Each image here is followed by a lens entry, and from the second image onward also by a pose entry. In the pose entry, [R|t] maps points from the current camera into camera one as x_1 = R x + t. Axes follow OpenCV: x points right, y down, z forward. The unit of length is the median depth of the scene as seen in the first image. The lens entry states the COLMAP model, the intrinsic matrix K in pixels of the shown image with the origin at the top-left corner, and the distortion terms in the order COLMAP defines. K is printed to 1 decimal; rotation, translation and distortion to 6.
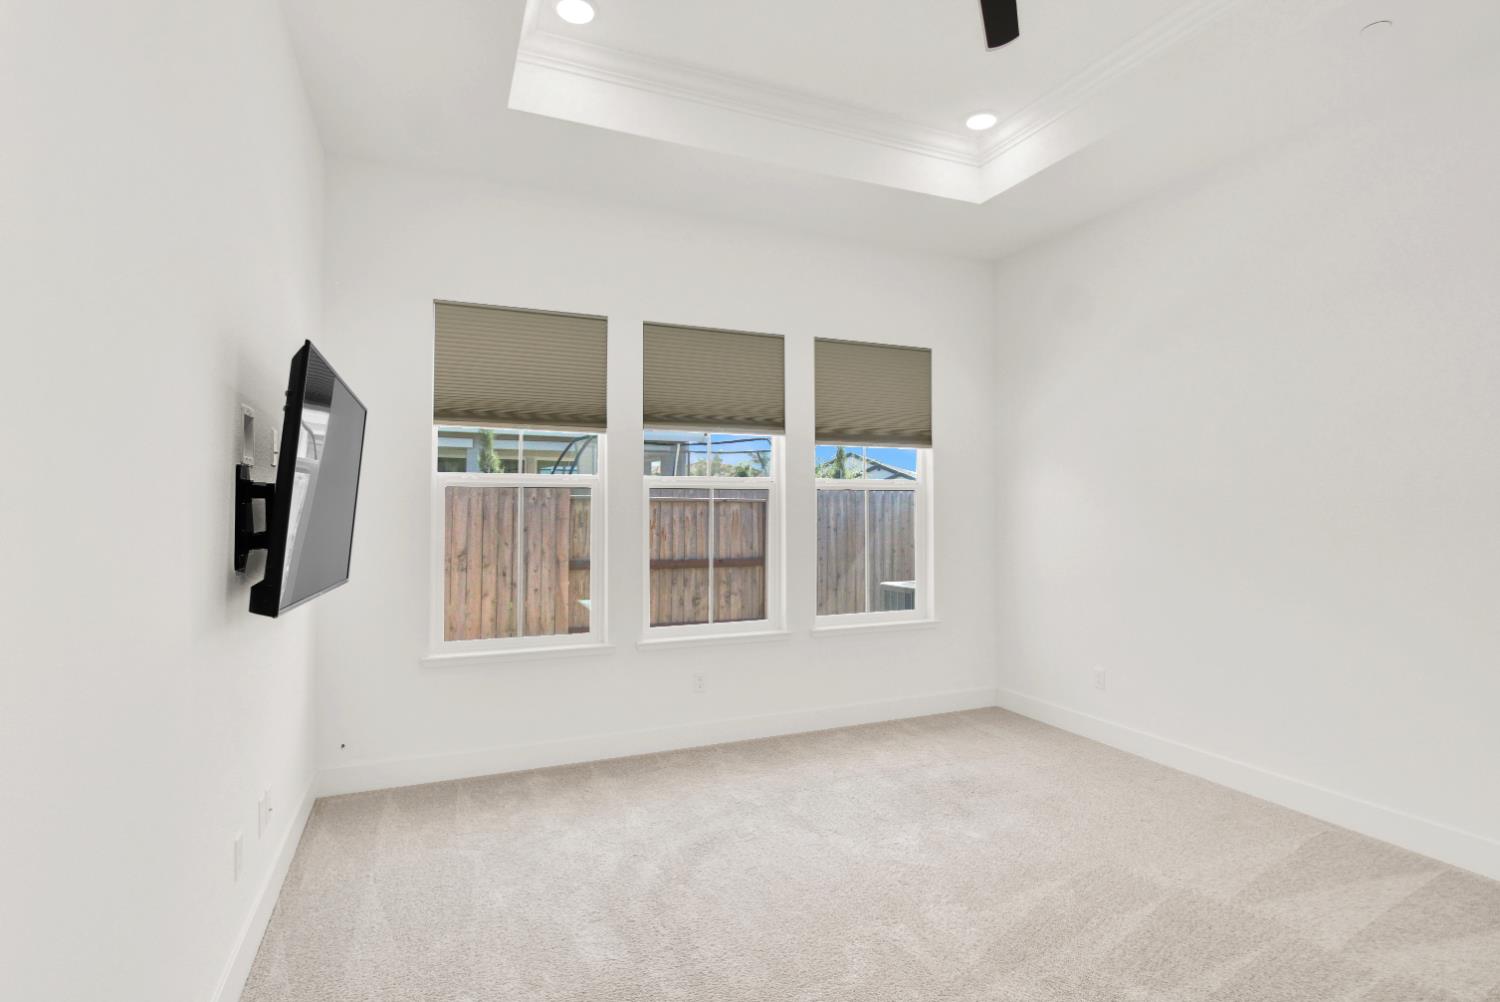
lens RADIAL K [[725.8, 0, 782.2], [0, 725.8, 489.5], [0, 0, 1]] dist [0.001876, -0.012717]
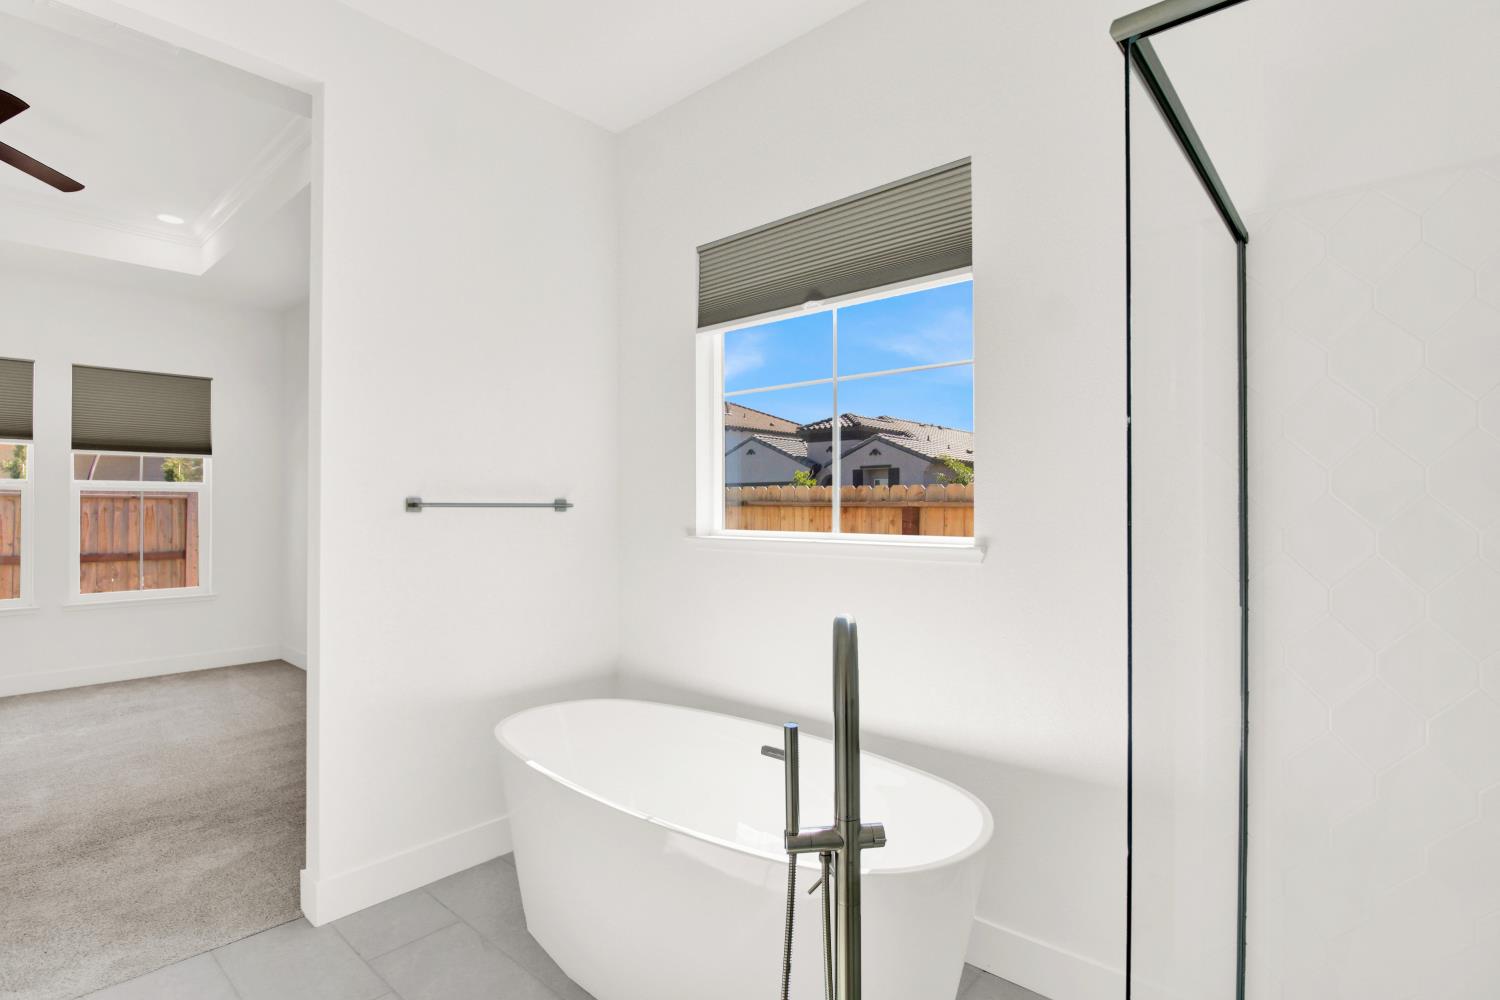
lens RADIAL K [[725.8, 0, 758.2], [0, 725.8, 502.1], [0, 0, 1]] dist [0.001876, -0.012717]
pose [[0.915150, 0.002450, 0.403106, 0.583892], [-0.012027, 0.999702, 0.021229, -0.017793], [-0.402934, -0.024276, 0.914907, -0.540331]]
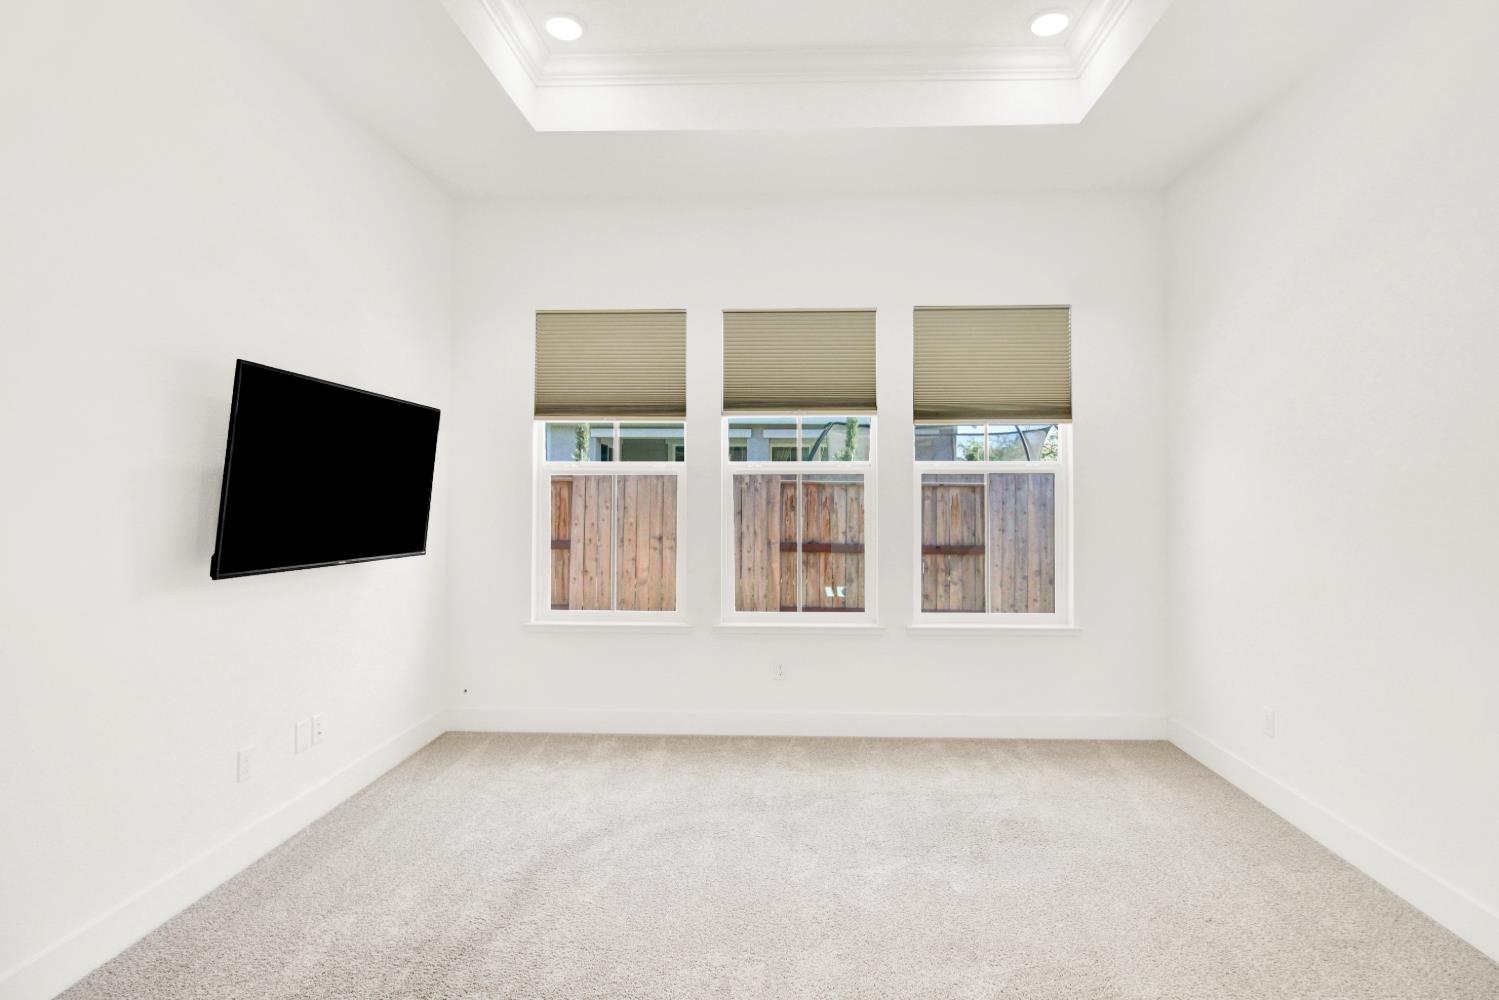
lens RADIAL K [[725.3, 0, 796.3], [0, 725.3, 475.1], [0, 0, 1]] dist [0.001876, -0.012717]
pose [[0.903559, -0.008813, -0.428372, 0.286643], [0.009799, 0.999952, 0.000098, 0.001020], [0.428351, -0.004286, 0.903602, 0.106640]]
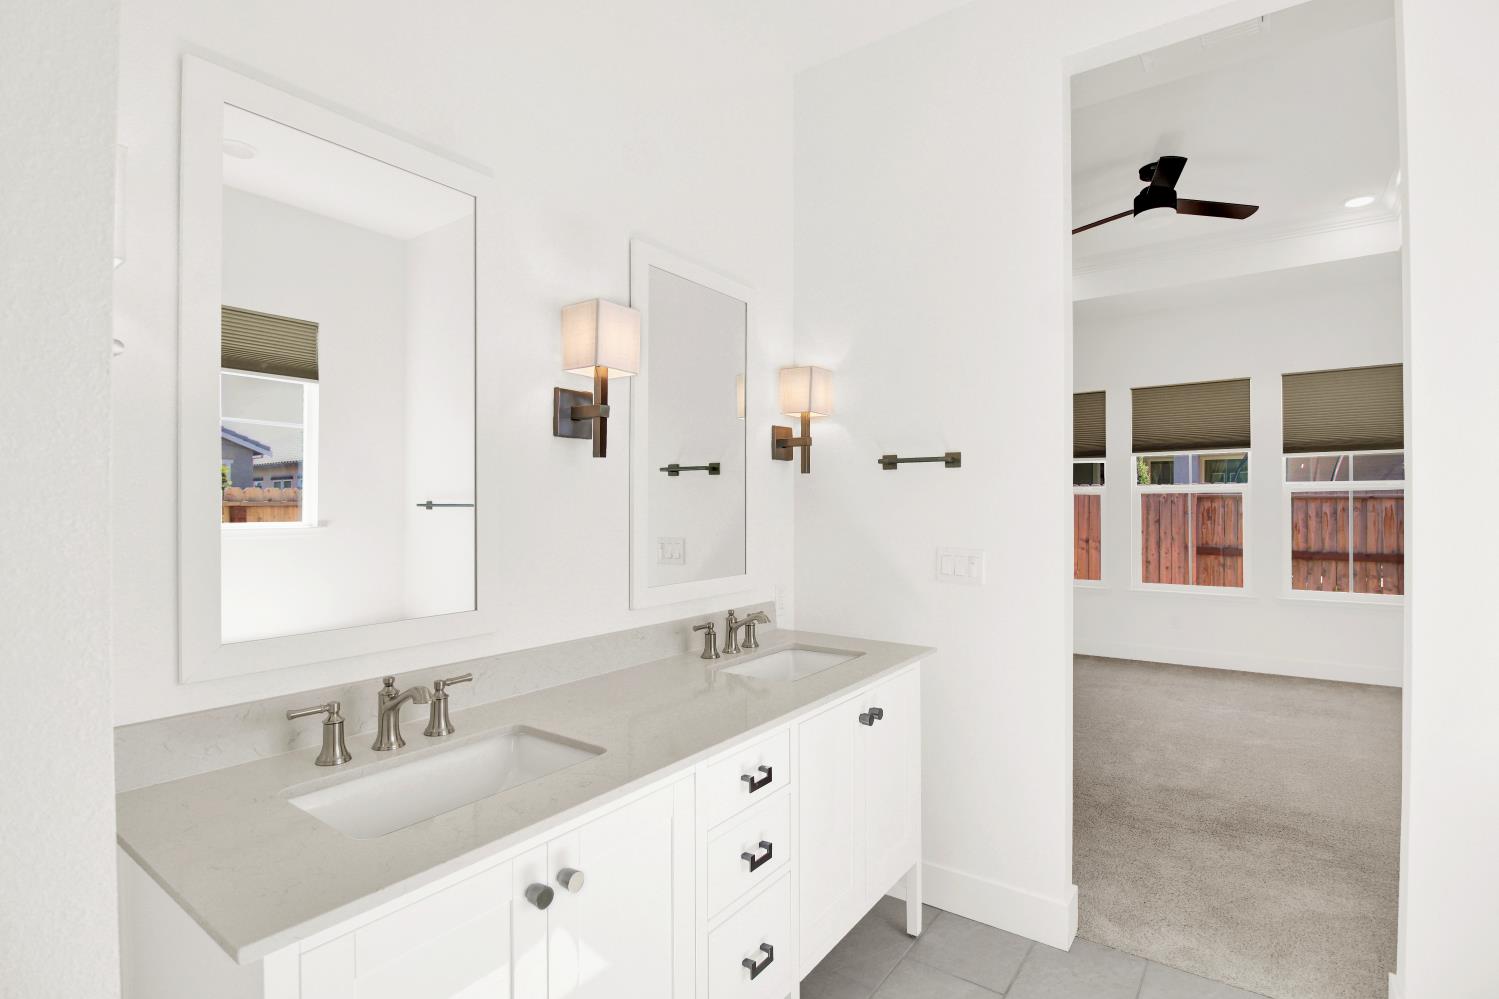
lens RADIAL K [[725.3, 0, 757.3], [0, 725.3, 502.5], [0, 0, 1]] dist [0.001876, -0.012717]
pose [[0.499227, -0.004346, -0.866460, 0.665523], [0.026320, 0.999602, 0.010151, -0.016594], [0.866071, -0.027873, 0.499143, -0.442538]]
